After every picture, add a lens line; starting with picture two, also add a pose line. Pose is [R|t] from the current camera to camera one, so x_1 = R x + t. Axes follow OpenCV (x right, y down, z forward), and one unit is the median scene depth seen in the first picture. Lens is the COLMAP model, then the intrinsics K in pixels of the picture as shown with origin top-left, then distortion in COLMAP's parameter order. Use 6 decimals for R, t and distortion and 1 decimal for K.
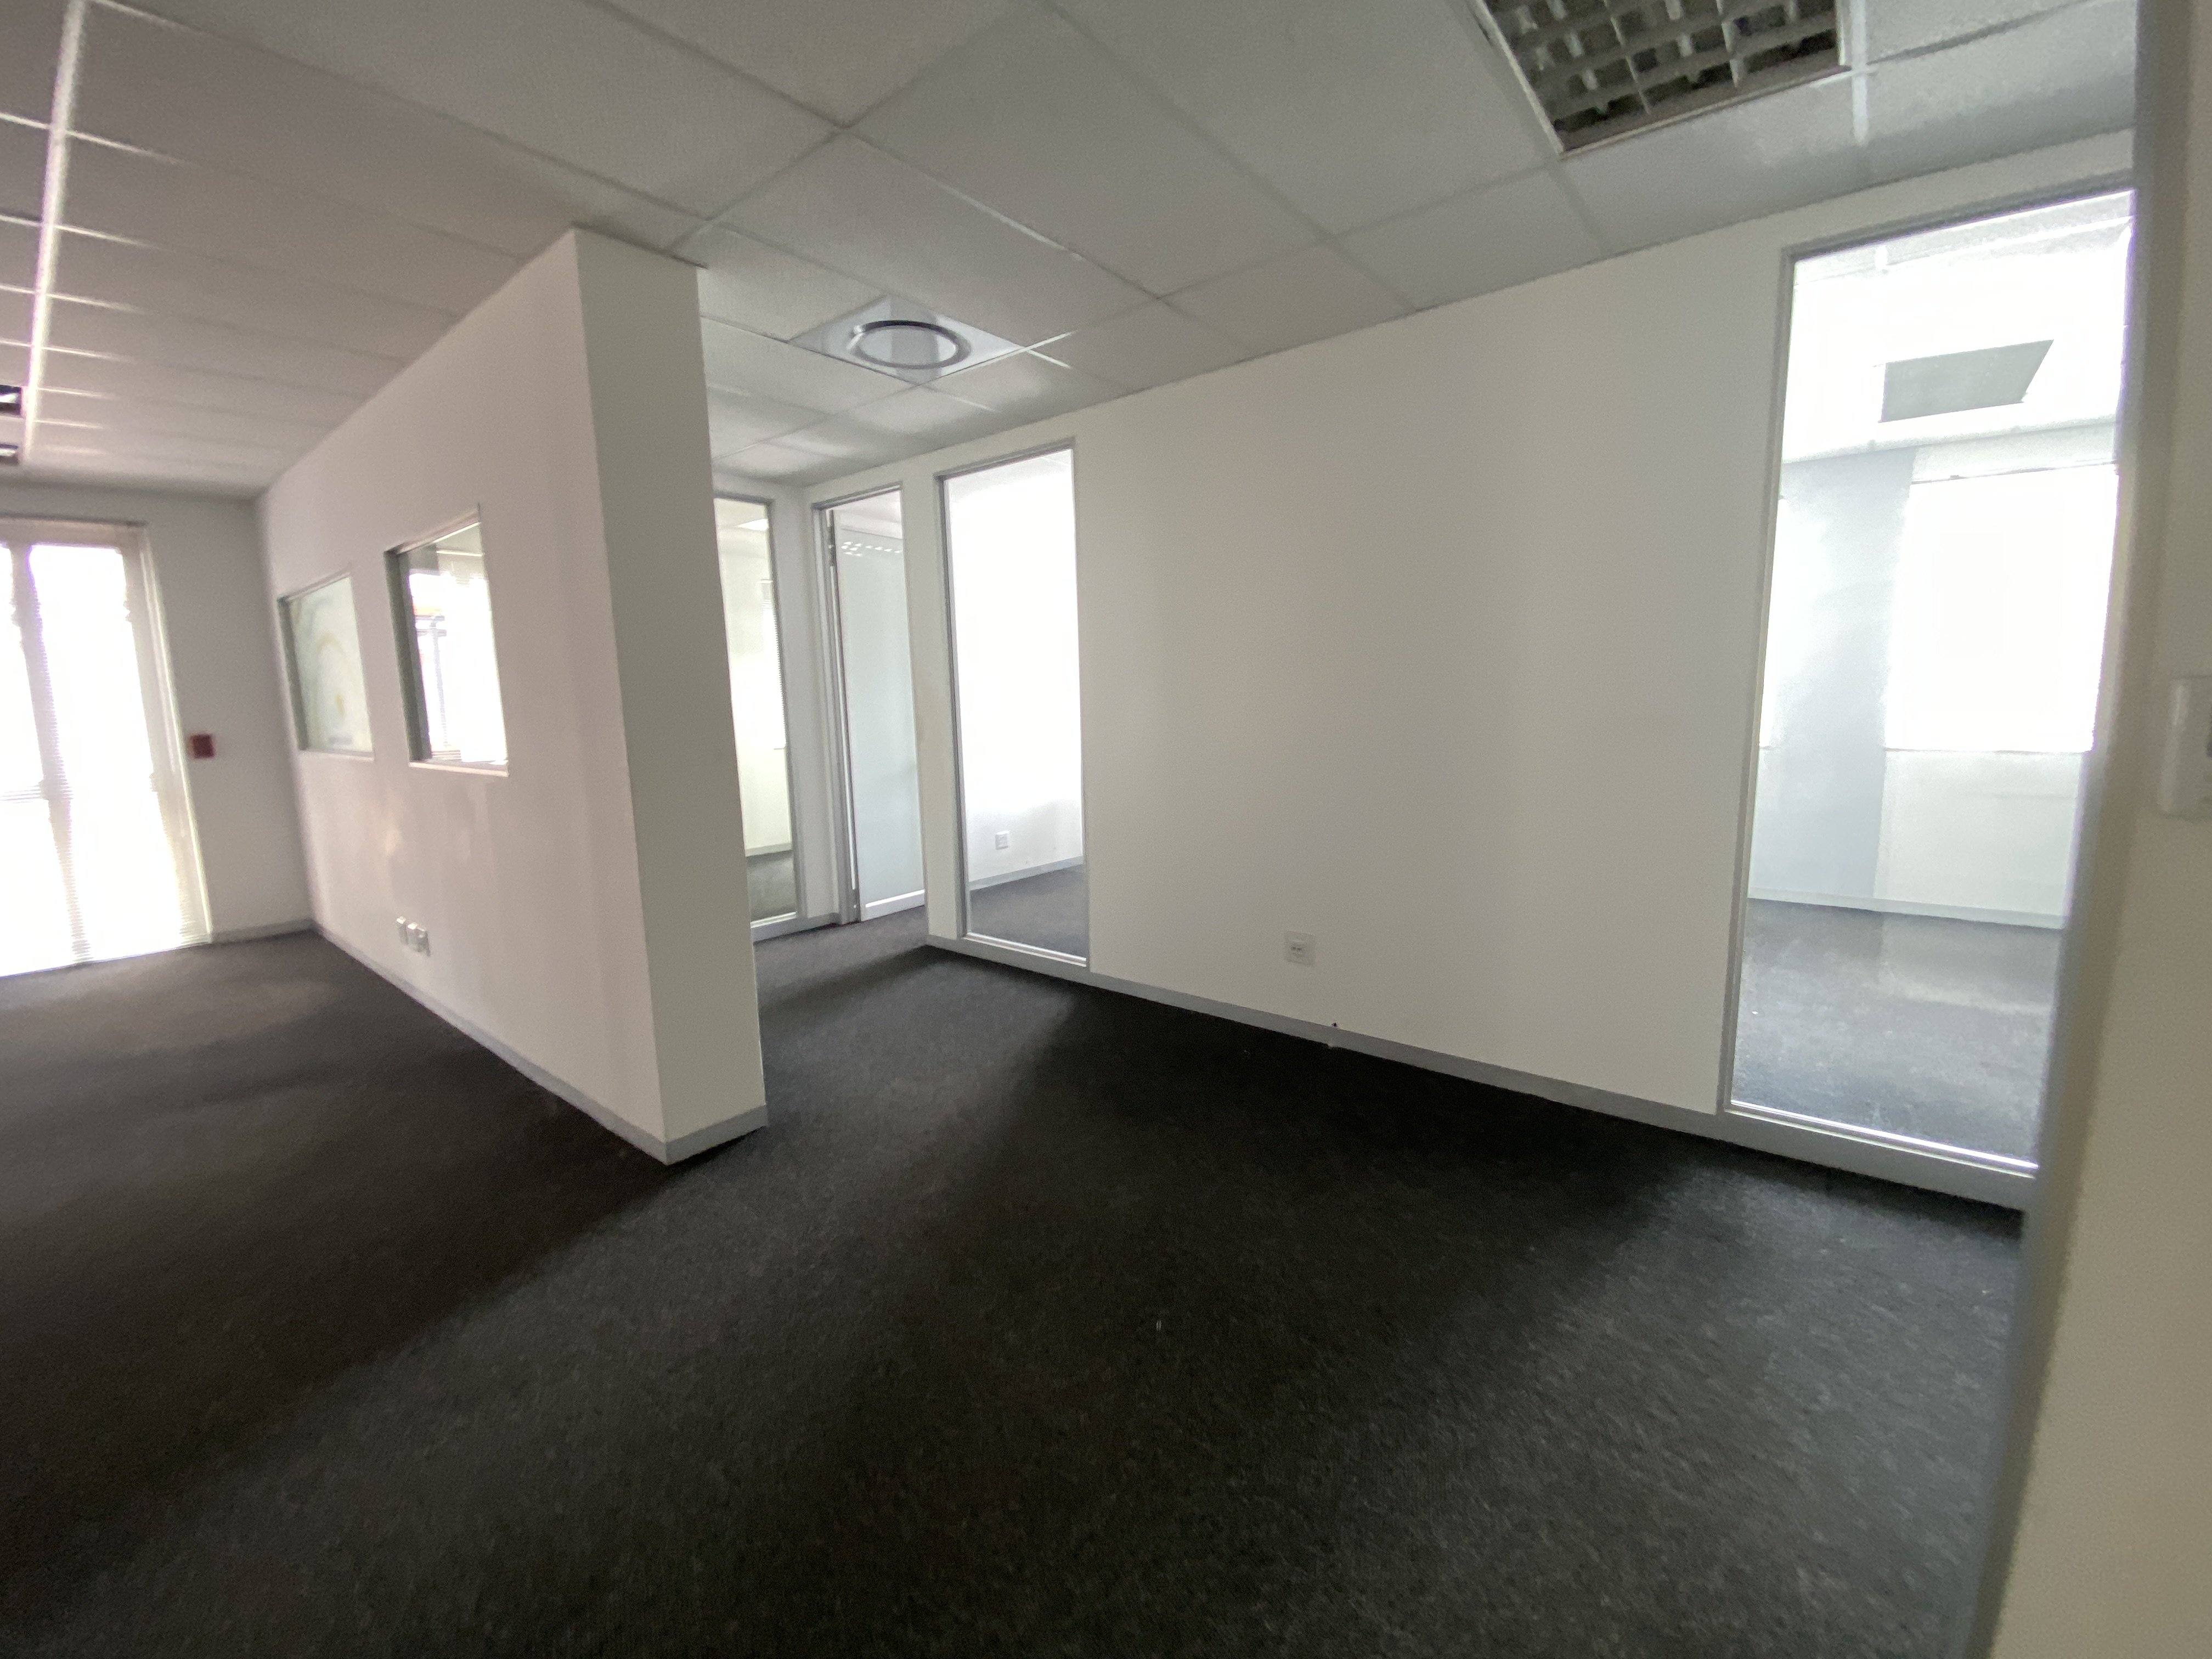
lens RADIAL K [[890.9, 0, 1112.6], [0, 890.9, 830.3], [0, 0, 1]] dist [0.001552, -0.013328]
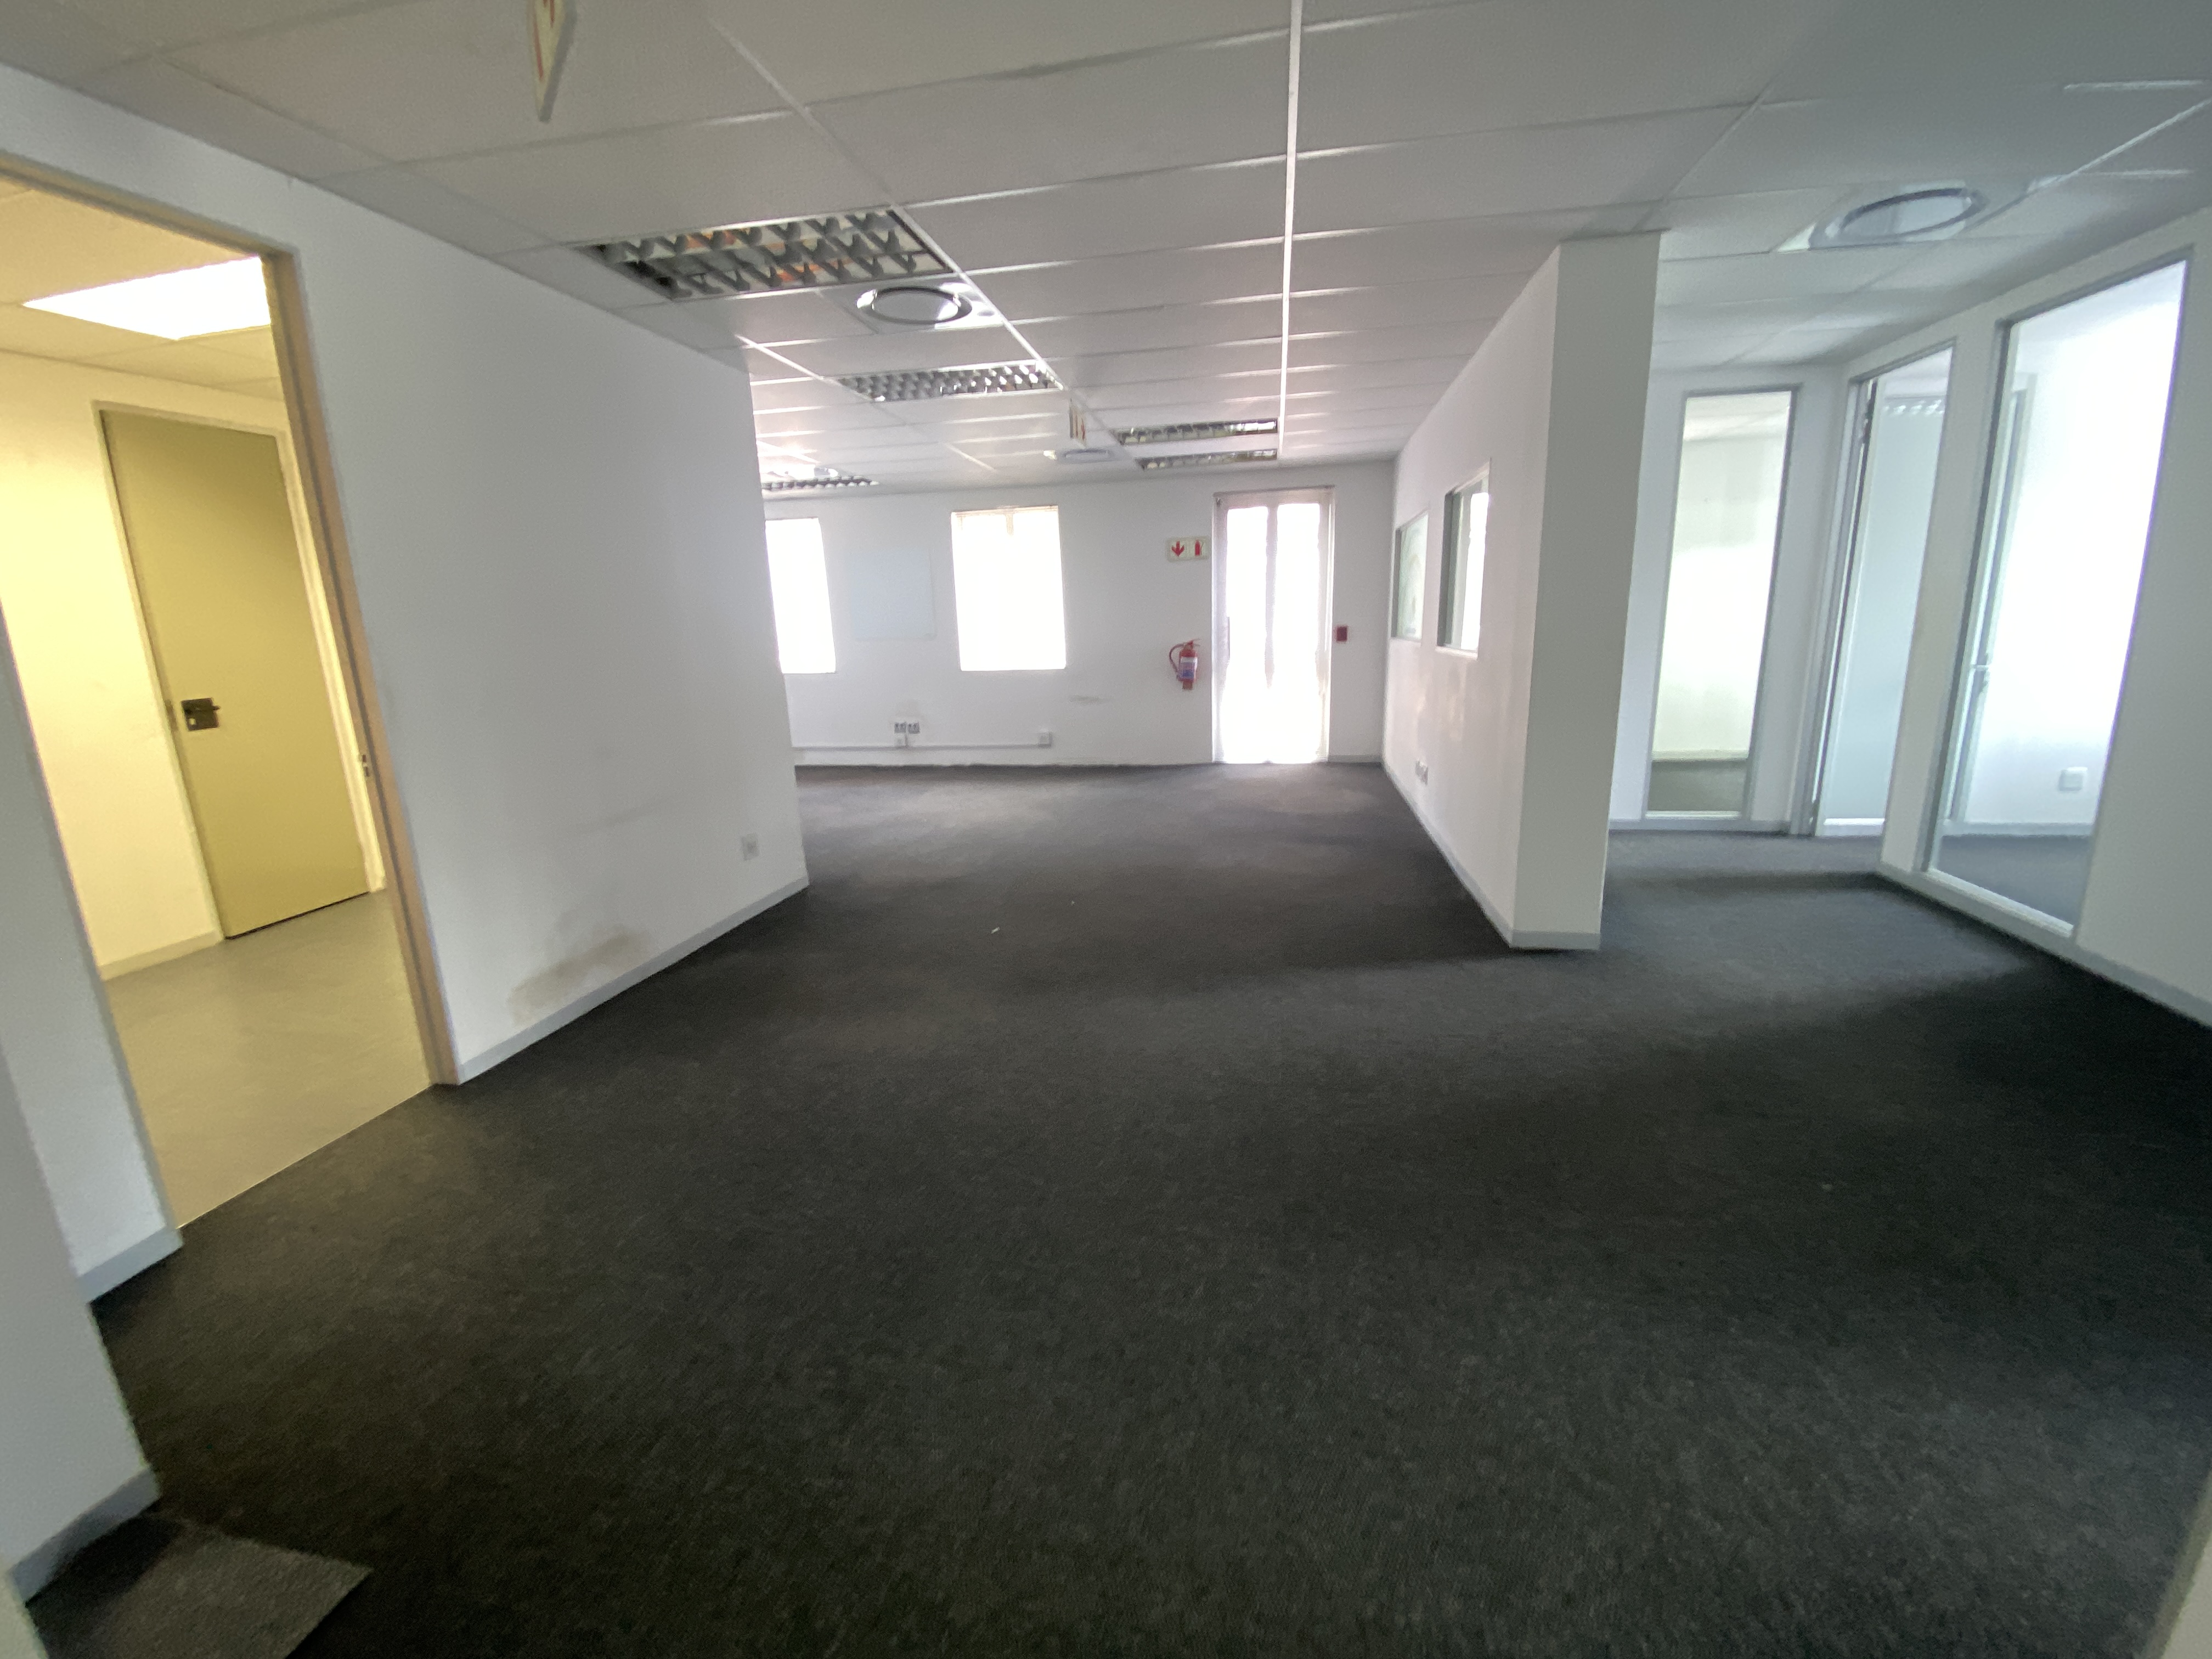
lens RADIAL K [[890.9, 0, 1112.6], [0, 890.9, 830.3], [0, 0, 1]] dist [0.001552, -0.013328]
pose [[0.477174, 0.202841, -0.855079, 0.201030], [-0.105120, 0.979186, 0.173620, 0.014353], [0.872499, 0.007039, 0.488565, -0.124193]]
